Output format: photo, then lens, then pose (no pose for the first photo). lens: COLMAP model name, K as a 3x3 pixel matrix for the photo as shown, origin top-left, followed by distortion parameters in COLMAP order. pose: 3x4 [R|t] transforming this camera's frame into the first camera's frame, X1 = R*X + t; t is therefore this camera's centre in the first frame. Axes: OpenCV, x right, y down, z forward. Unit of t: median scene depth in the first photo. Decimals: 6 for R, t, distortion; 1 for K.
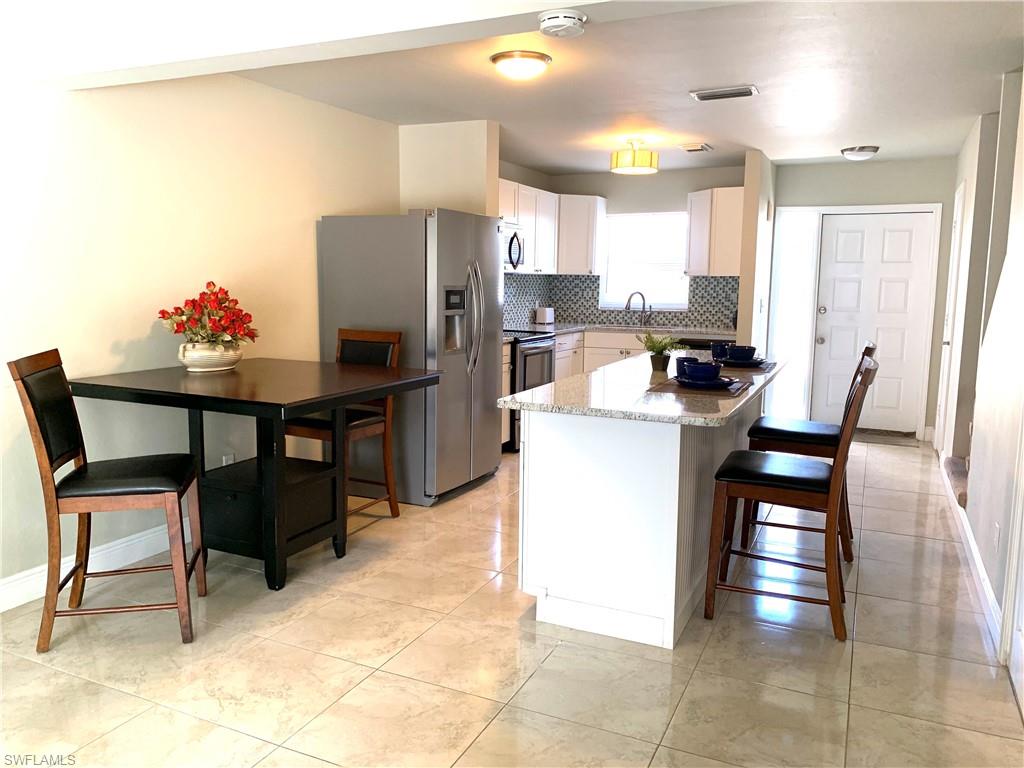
lens RADIAL K [[778.4, 0, 506.8], [0, 778.4, 380.1], [0, 0, 1]] dist [0.105546, -0.193123]
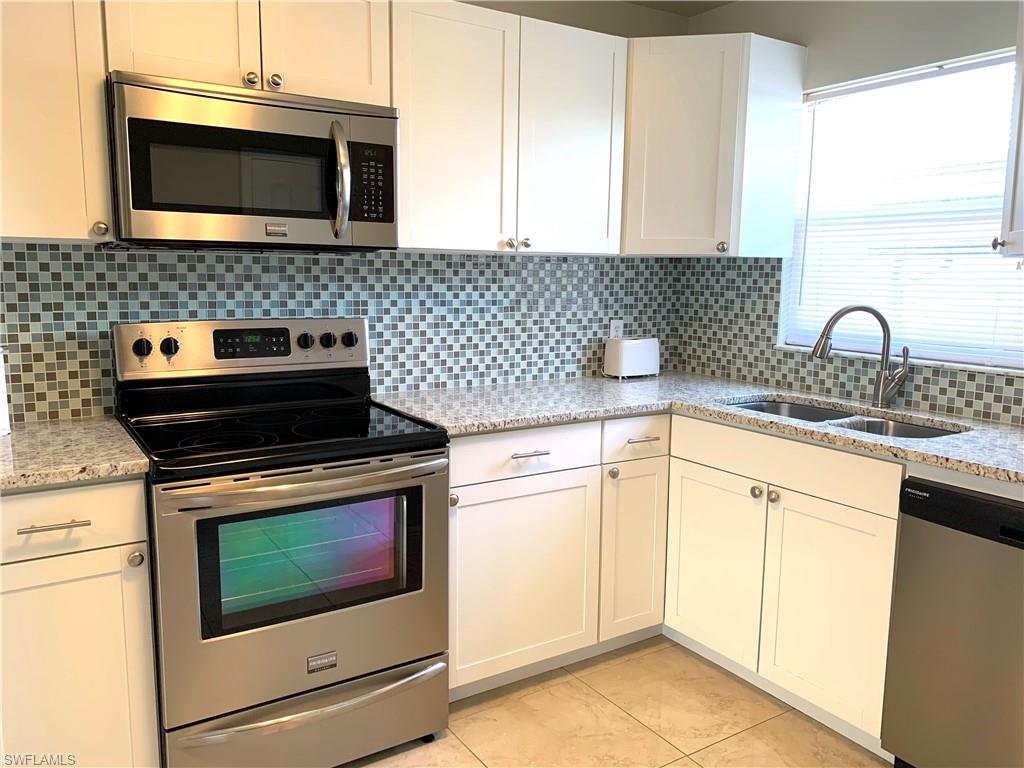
lens RADIAL K [[778.4, 0, 506.8], [0, 778.4, 380.1], [0, 0, 1]] dist [0.105546, -0.193123]
pose [[0.851486, 0.071665, -0.519457, 0.227385], [-0.067840, 0.997347, 0.026392, -0.084492], [0.519971, 0.012767, 0.854089, 0.672324]]
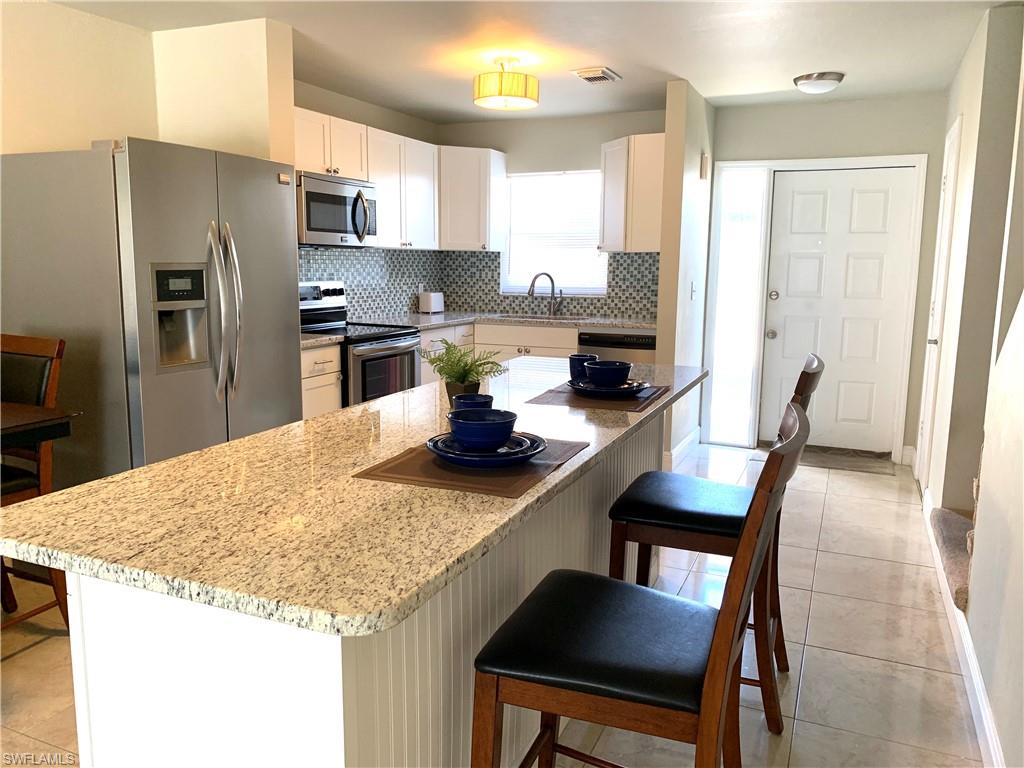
lens RADIAL K [[778.4, 0, 506.8], [0, 778.4, 380.1], [0, 0, 1]] dist [0.105546, -0.193123]
pose [[0.999720, -0.006237, 0.022842, 0.117495], [0.005662, 0.999668, 0.025129, -0.025989], [-0.022991, -0.024992, 0.999423, 0.224738]]
